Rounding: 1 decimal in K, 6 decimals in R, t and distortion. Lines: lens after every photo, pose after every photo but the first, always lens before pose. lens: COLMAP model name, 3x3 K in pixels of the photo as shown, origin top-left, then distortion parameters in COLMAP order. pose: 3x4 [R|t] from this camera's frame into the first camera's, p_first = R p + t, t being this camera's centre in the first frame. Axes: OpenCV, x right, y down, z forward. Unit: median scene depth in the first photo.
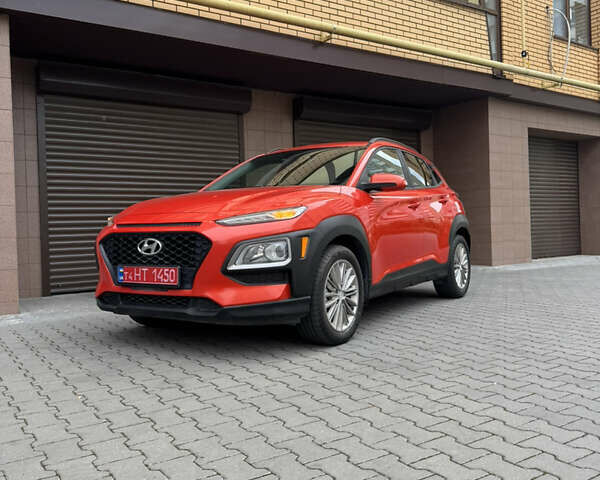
lens RADIAL K [[562.6, 0, 300.0], [0, 562.6, 240.0], [0, 0, 1]] dist [0.105090, -0.220418]
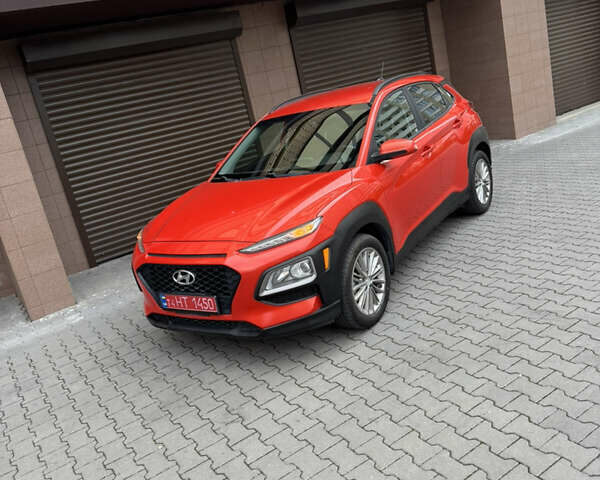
lens RADIAL K [[561.2, 0, 294.5], [0, 561.2, 242.6], [0, 0, 1]] dist [0.105608, -0.220368]
pose [[0.982371, -0.168390, -0.081186, 0.036680], [0.183882, 0.948649, 0.257396, -0.279197], [0.033674, -0.267787, 0.962889, -0.001452]]
